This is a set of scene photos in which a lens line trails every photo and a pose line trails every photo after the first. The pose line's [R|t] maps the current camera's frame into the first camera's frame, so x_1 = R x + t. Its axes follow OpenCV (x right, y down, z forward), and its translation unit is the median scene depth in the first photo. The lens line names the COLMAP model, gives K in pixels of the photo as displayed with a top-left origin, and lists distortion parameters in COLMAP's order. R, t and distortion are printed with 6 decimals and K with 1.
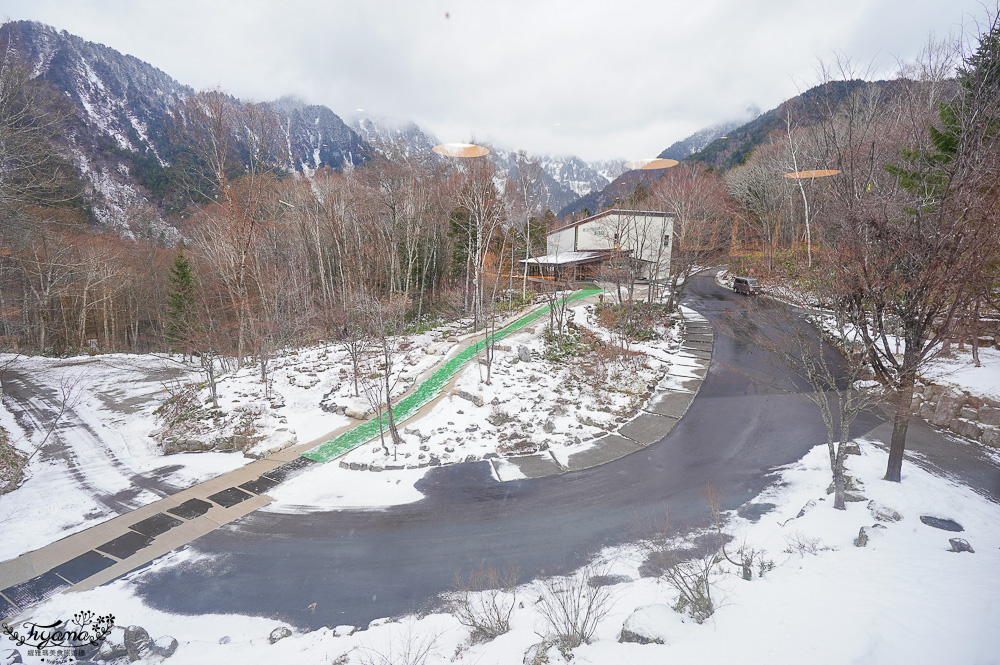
lens RADIAL K [[454.6, 0, 500.0], [0, 454.6, 332.5], [0, 0, 1]] dist [-0.018955, 0.007624]
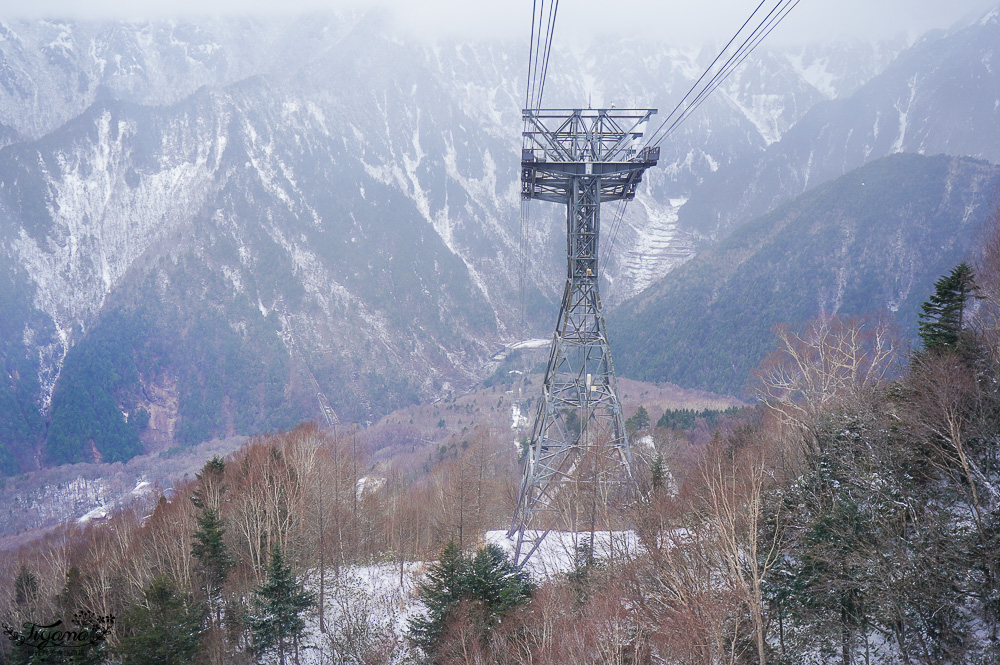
lens RADIAL K [[987.8, 0, 500.0], [0, 987.8, 332.5], [0, 0, 1]] dist [-0.000815, -0.006923]
pose [[0.976477, 0.045879, -0.210683, 0.298001], [-0.026355, 0.995170, 0.094563, -0.299548], [0.214004, -0.086786, 0.972970, -1.413271]]
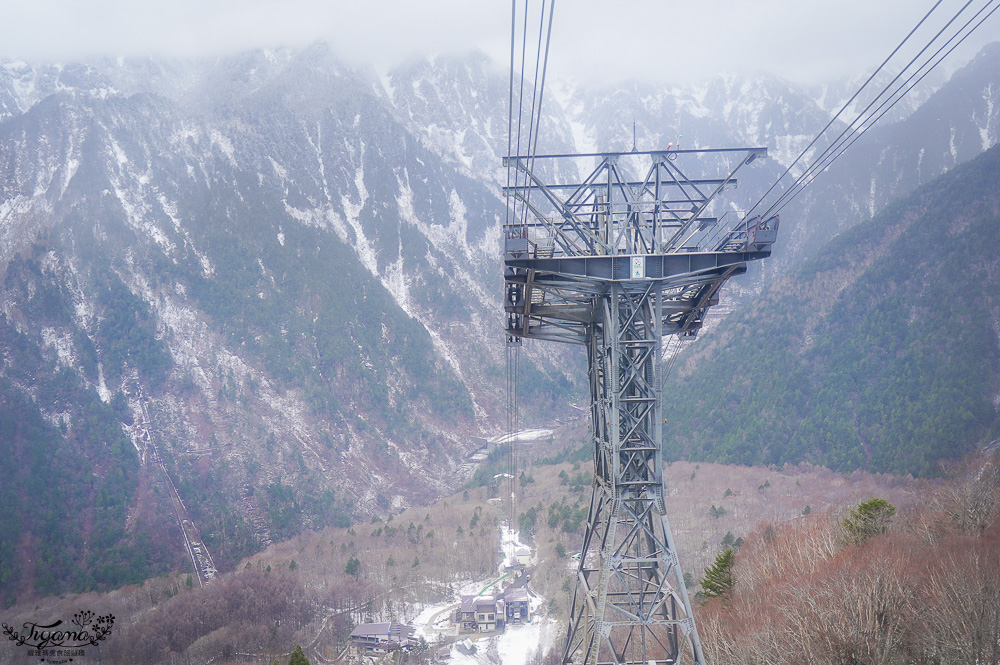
lens RADIAL K [[987.8, 0, 500.0], [0, 987.8, 332.5], [0, 0, 1]] dist [-0.000815, -0.006923]
pose [[0.980178, -0.022060, -0.196888, 0.146748], [0.015922, 0.999338, -0.032704, -0.159081], [0.197479, 0.028920, 0.979880, -0.650977]]
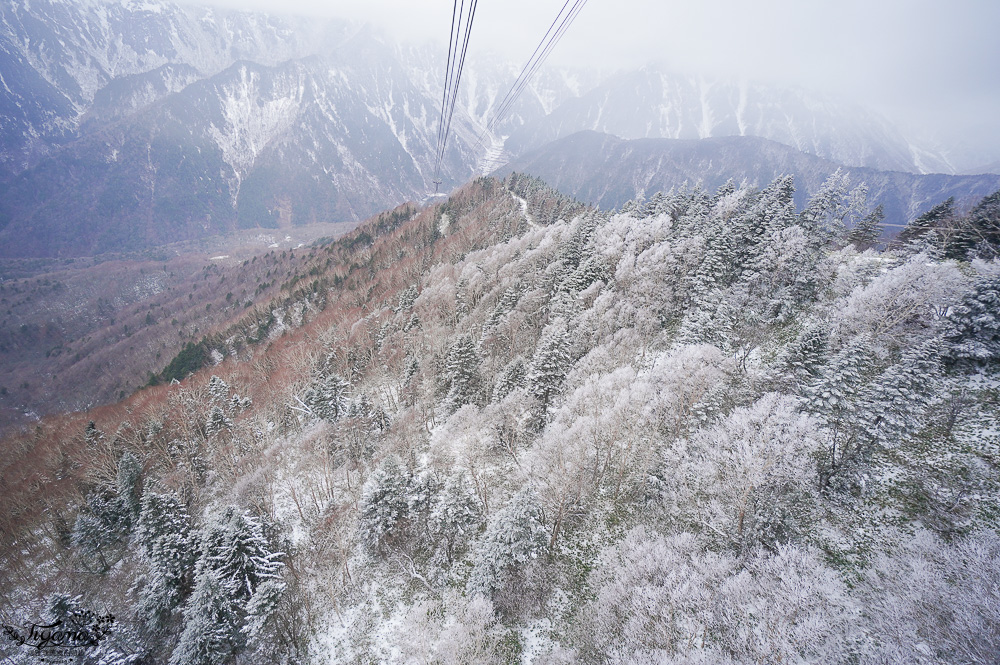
lens RADIAL K [[454.6, 0, 500.0], [0, 454.6, 332.5], [0, 0, 1]] dist [-0.018955, 0.007624]
pose [[0.990027, 0.140131, -0.014461, 0.389387], [-0.124787, 0.919969, 0.371597, -0.346404], [0.065376, -0.366087, 0.928282, -1.865374]]
